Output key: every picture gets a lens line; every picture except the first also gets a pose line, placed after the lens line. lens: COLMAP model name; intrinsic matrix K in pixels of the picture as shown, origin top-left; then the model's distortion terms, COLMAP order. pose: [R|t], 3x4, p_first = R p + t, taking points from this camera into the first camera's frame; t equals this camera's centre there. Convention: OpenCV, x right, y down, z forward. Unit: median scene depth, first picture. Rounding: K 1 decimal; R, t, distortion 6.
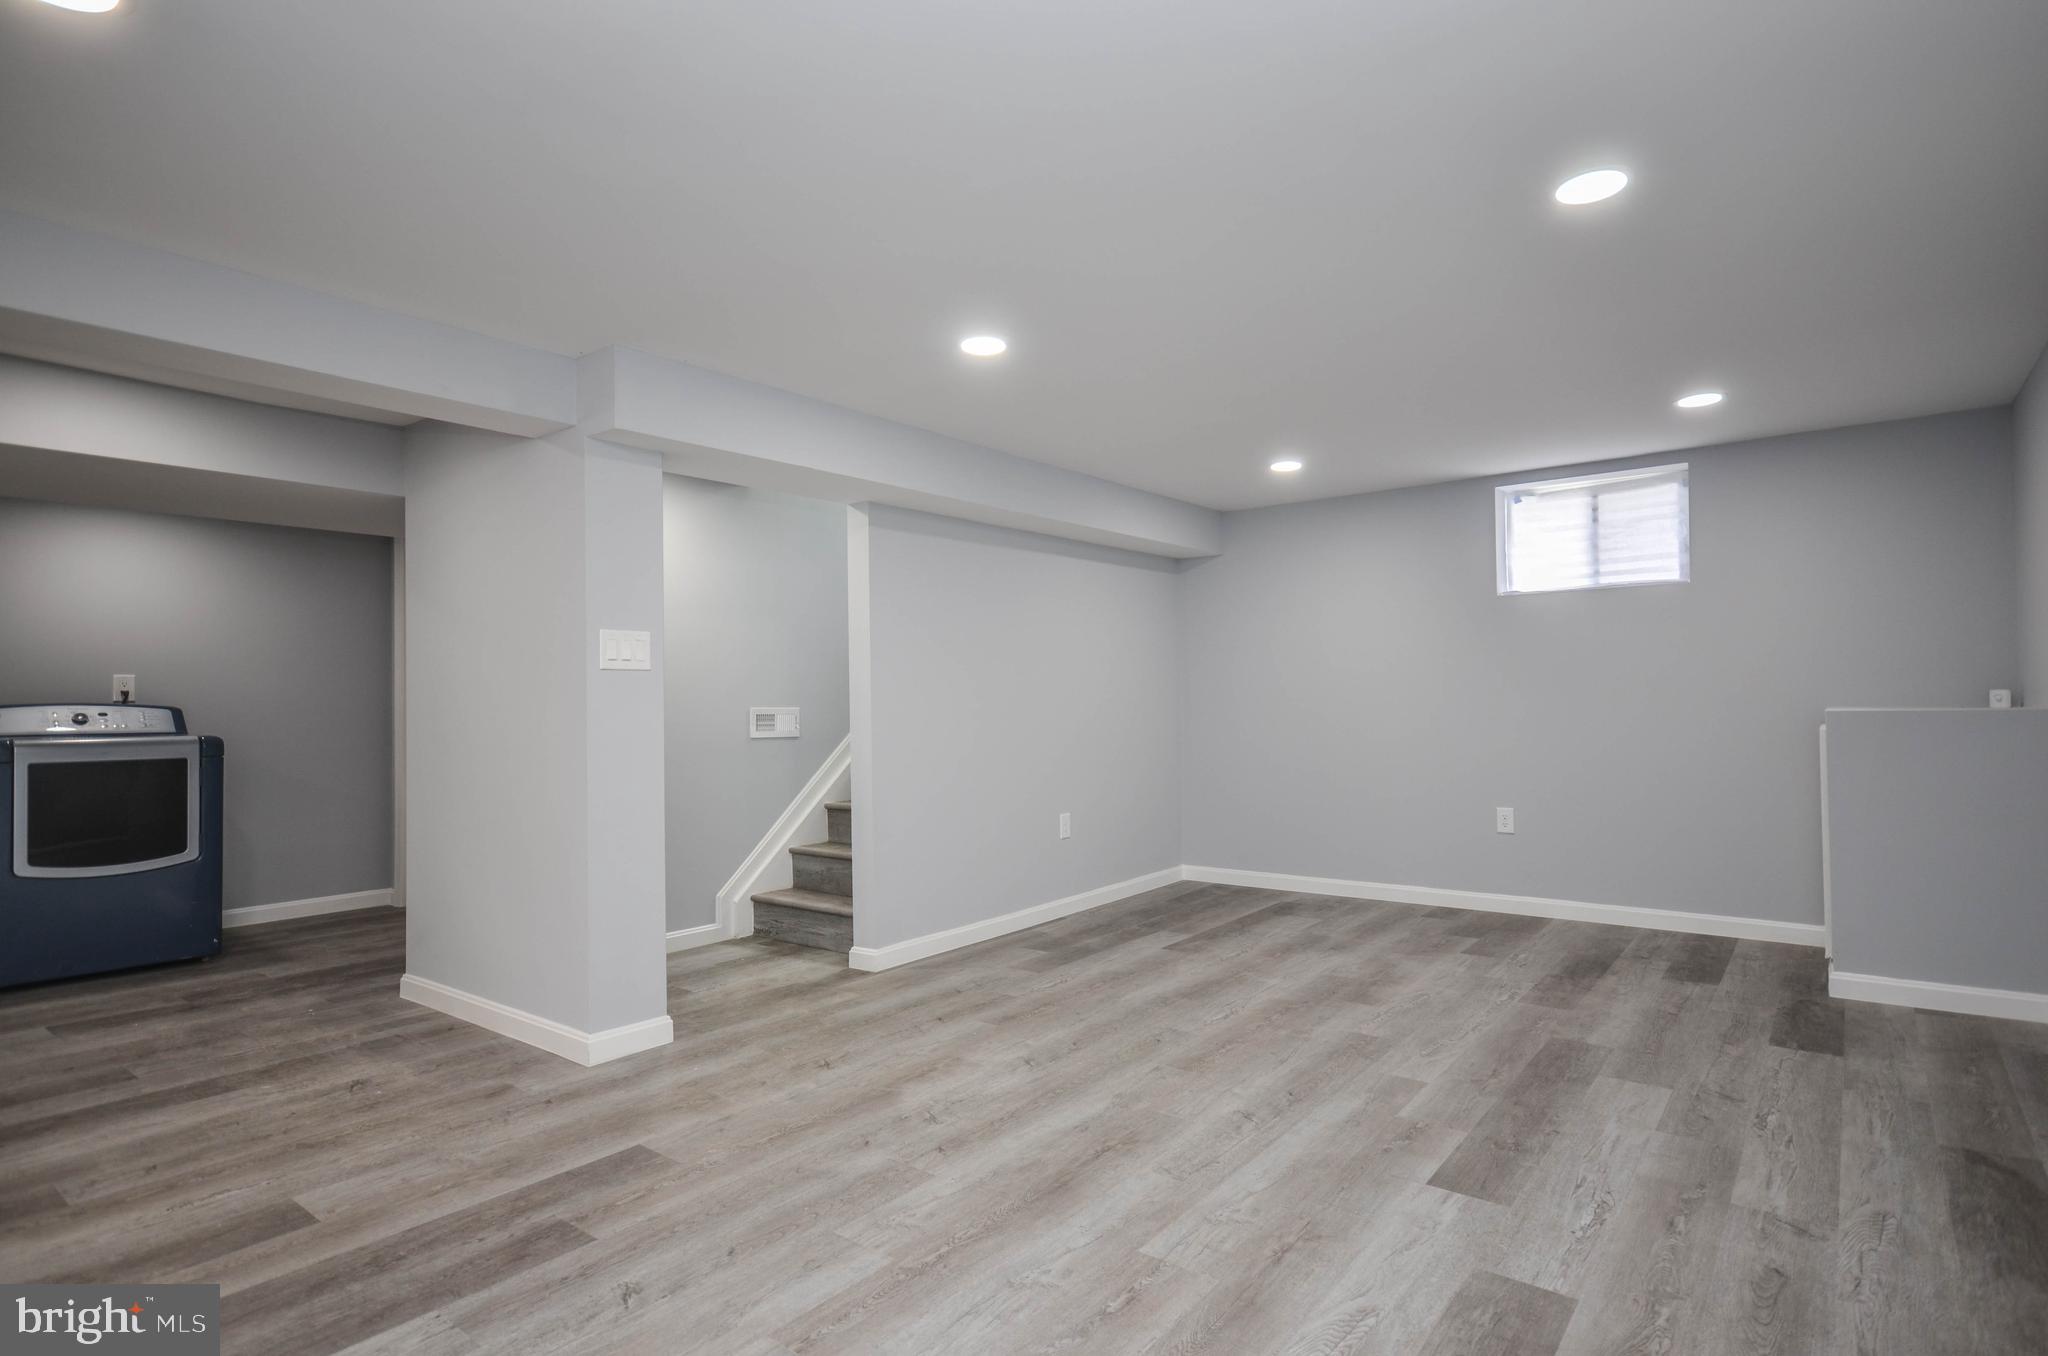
lens RADIAL K [[1031.2, 0, 1072.9], [0, 1031.2, 689.2], [0, 0, 1]] dist [0.003425, -0.000530]
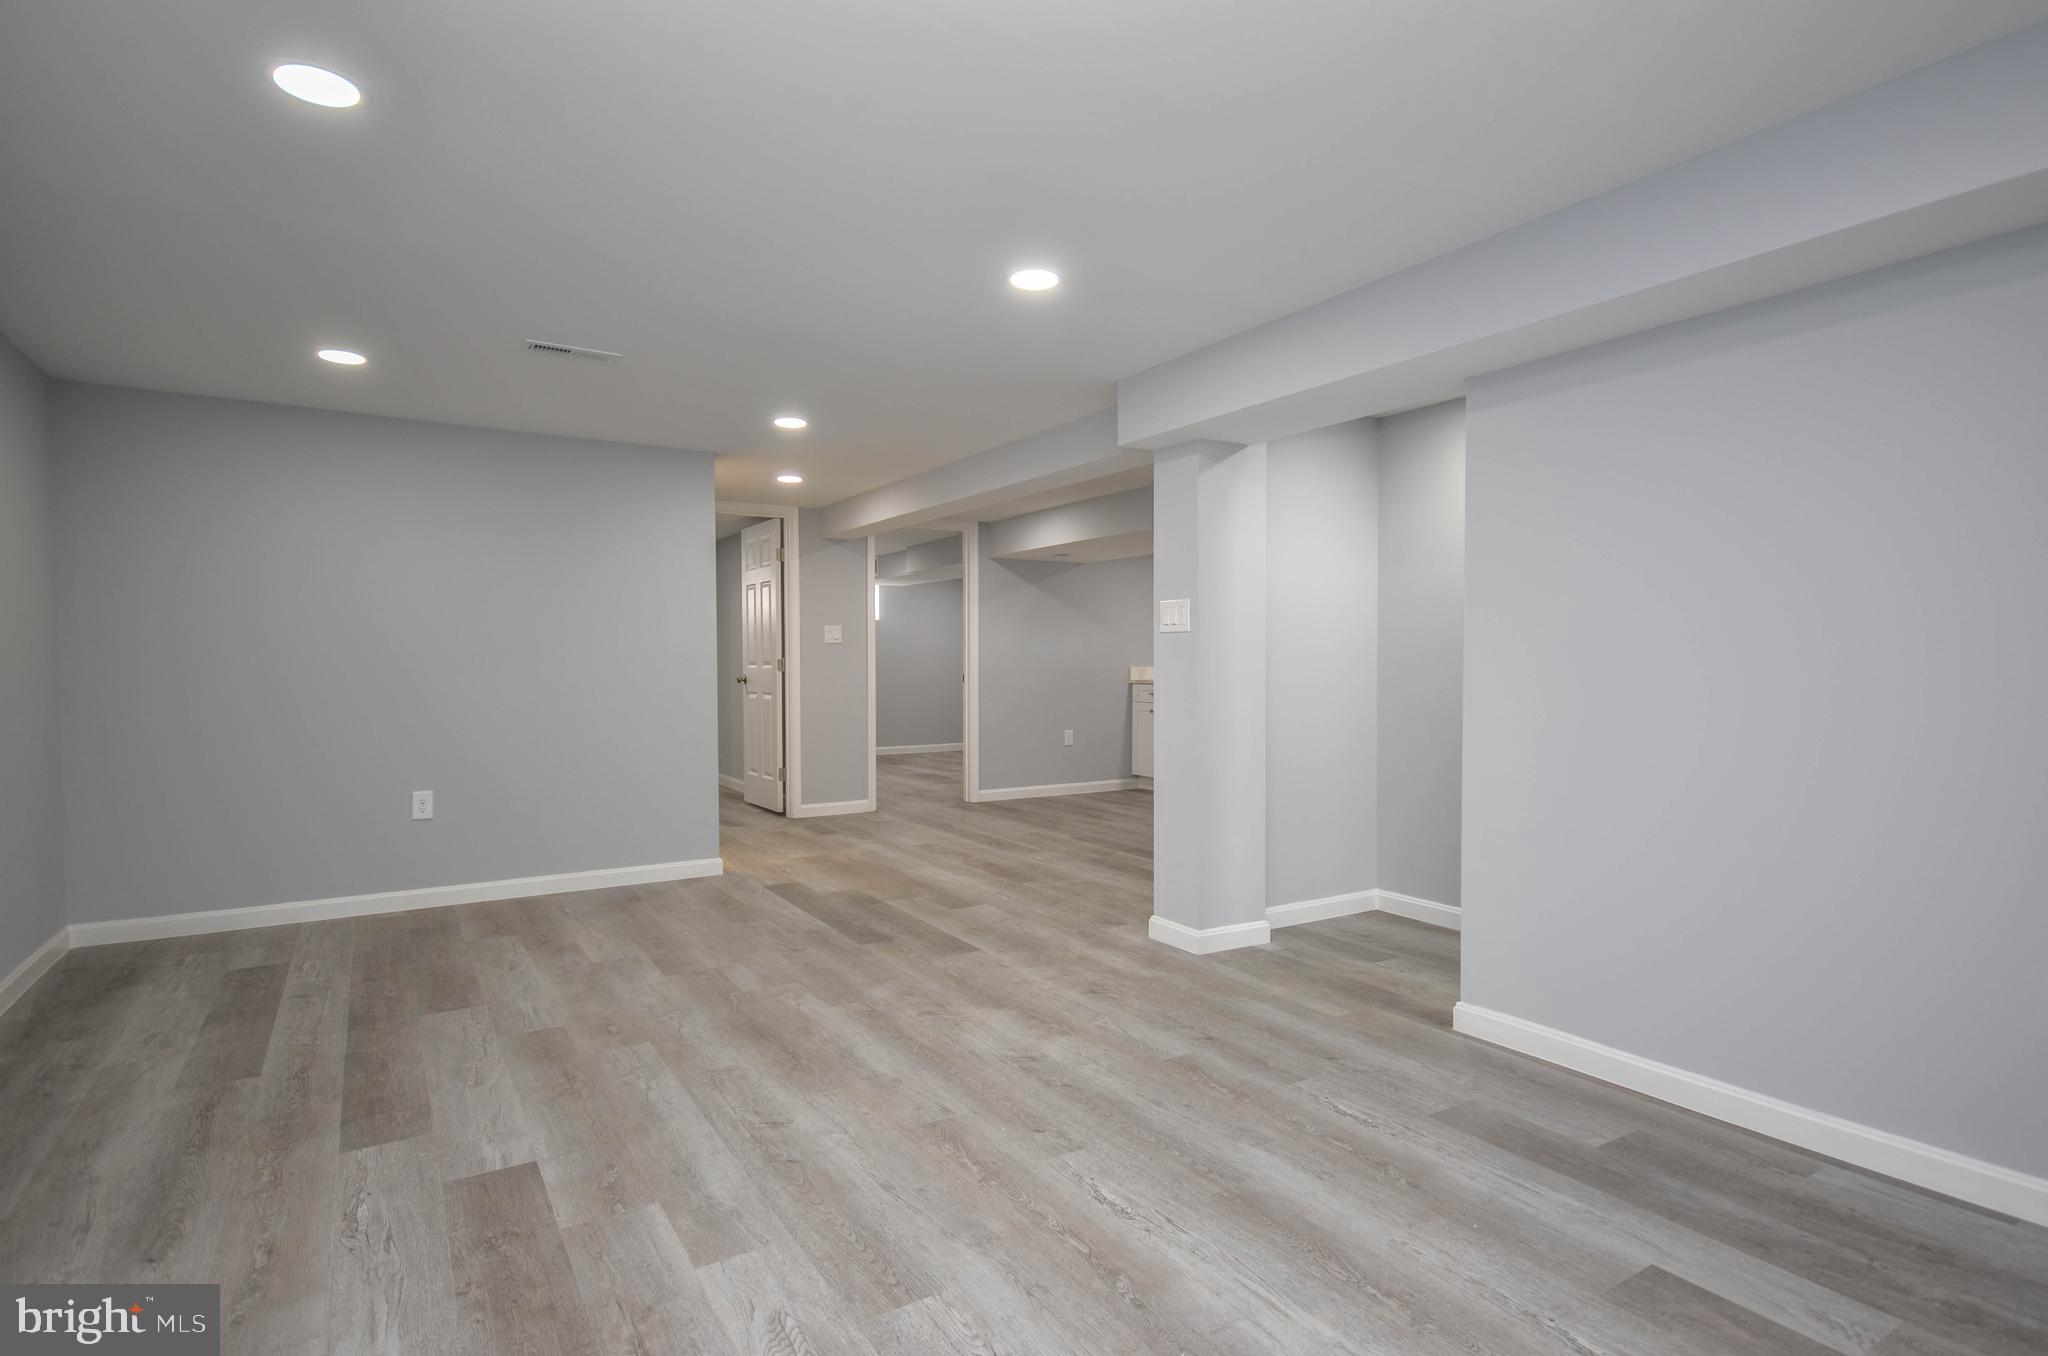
lens RADIAL K [[1031.2, 0, 1027.8], [0, 1031.2, 680.6], [0, 0, 1]] dist [0.003425, -0.000530]
pose [[-0.351953, 0.030743, -0.935513, 0.874630], [0.017100, 0.999505, 0.026412, 0.003382], [0.935862, -0.006702, -0.352304, 1.443836]]
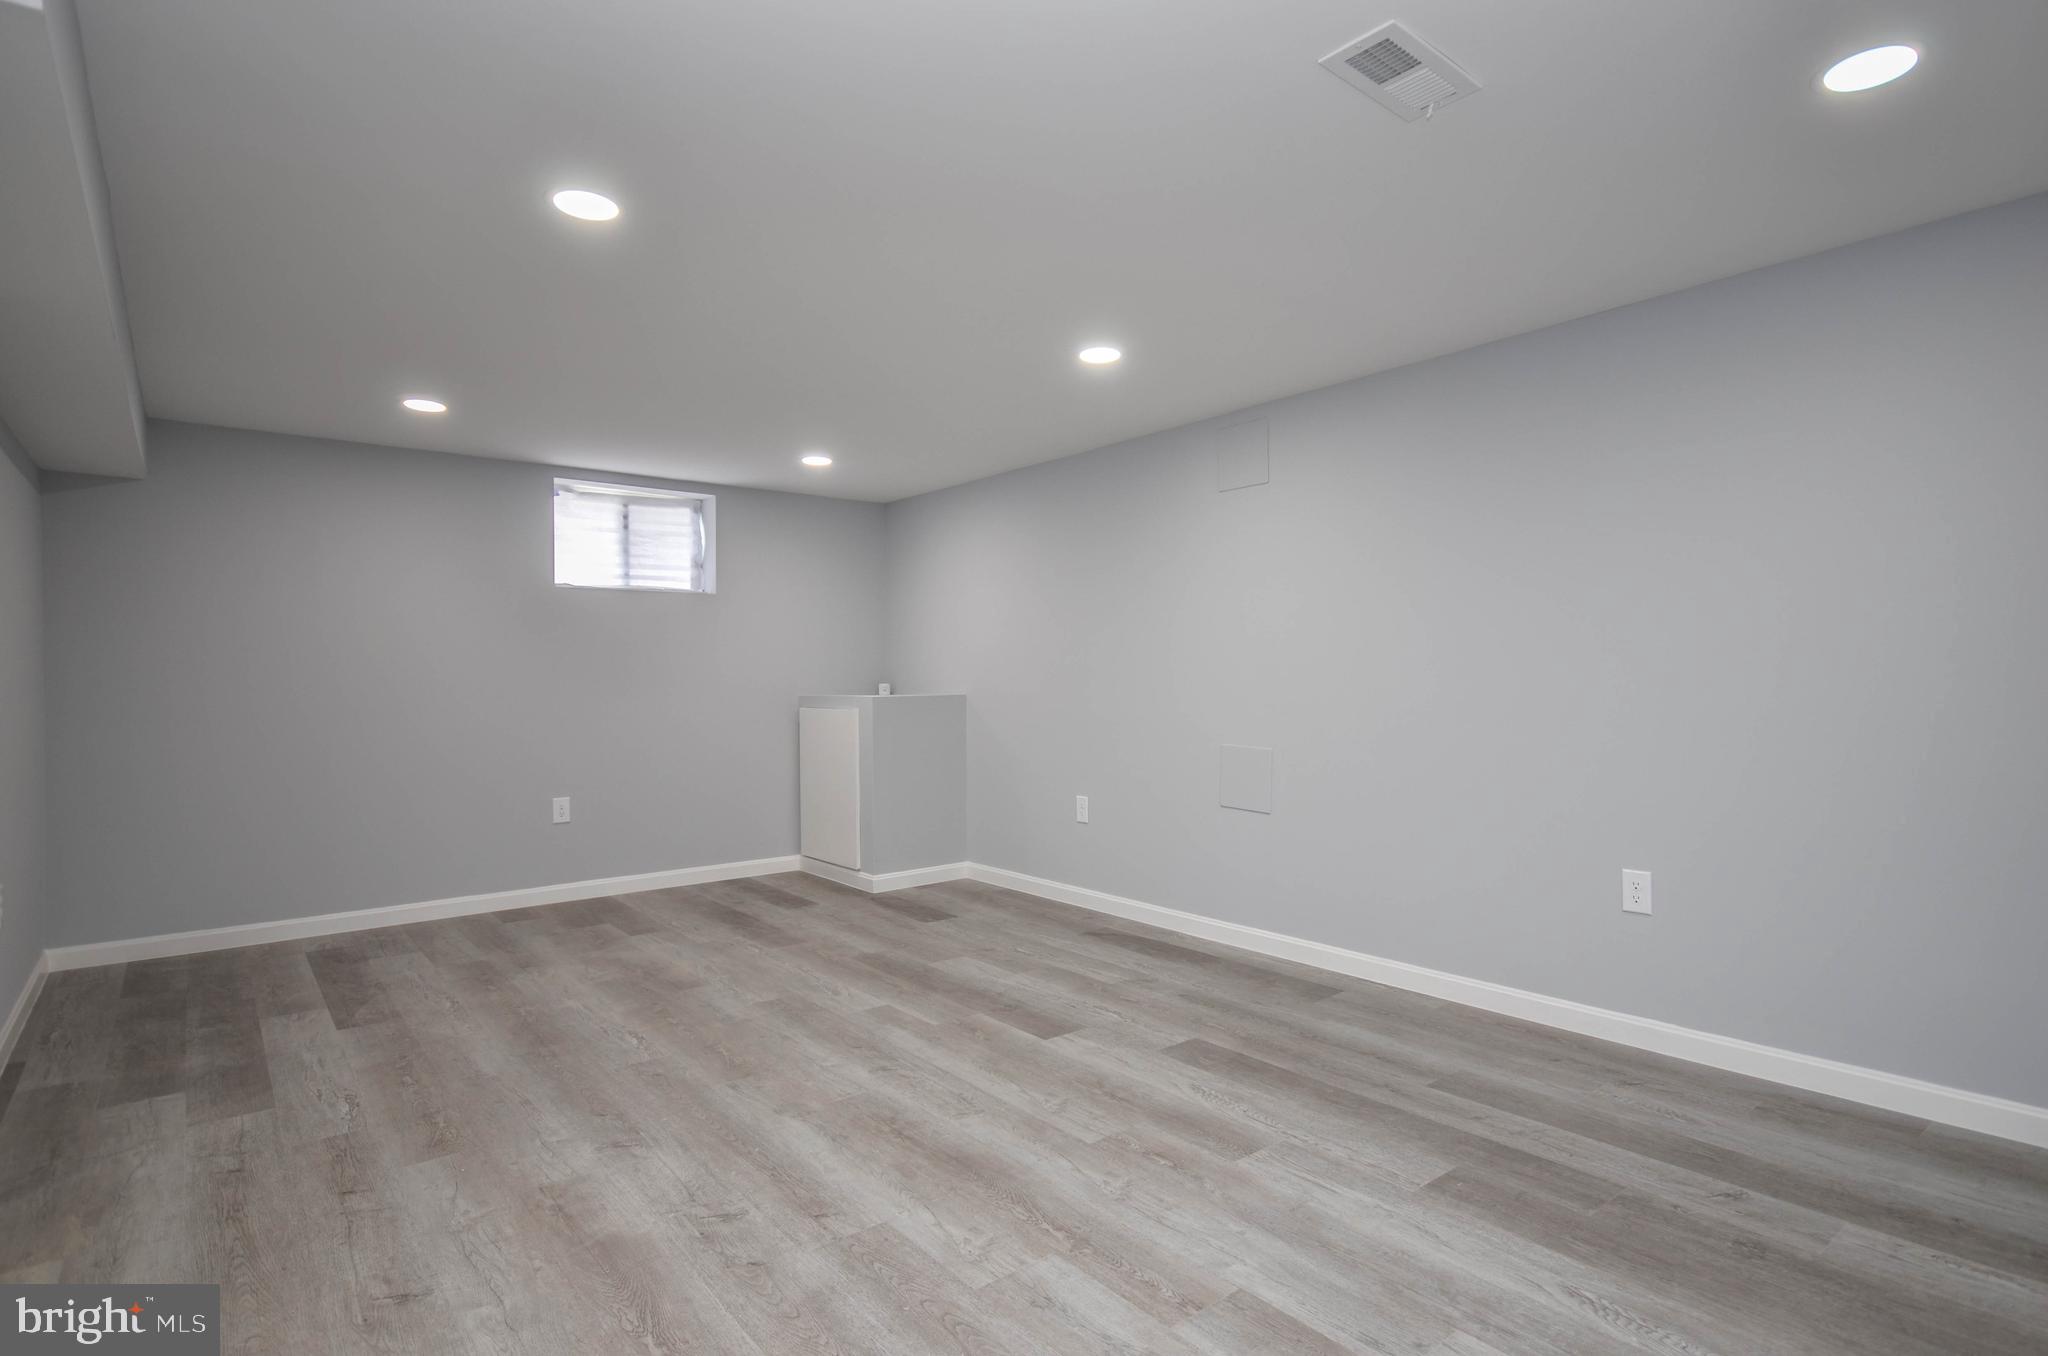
lens RADIAL K [[1031.2, 0, 1030.2], [0, 1031.2, 678.6], [0, 0, 1]] dist [0.003425, -0.000530]
pose [[0.243971, 0.015389, 0.969661, -0.797338], [-0.005813, 0.999879, -0.014406, 0.018981], [-0.969765, -0.002122, 0.244031, 0.556320]]
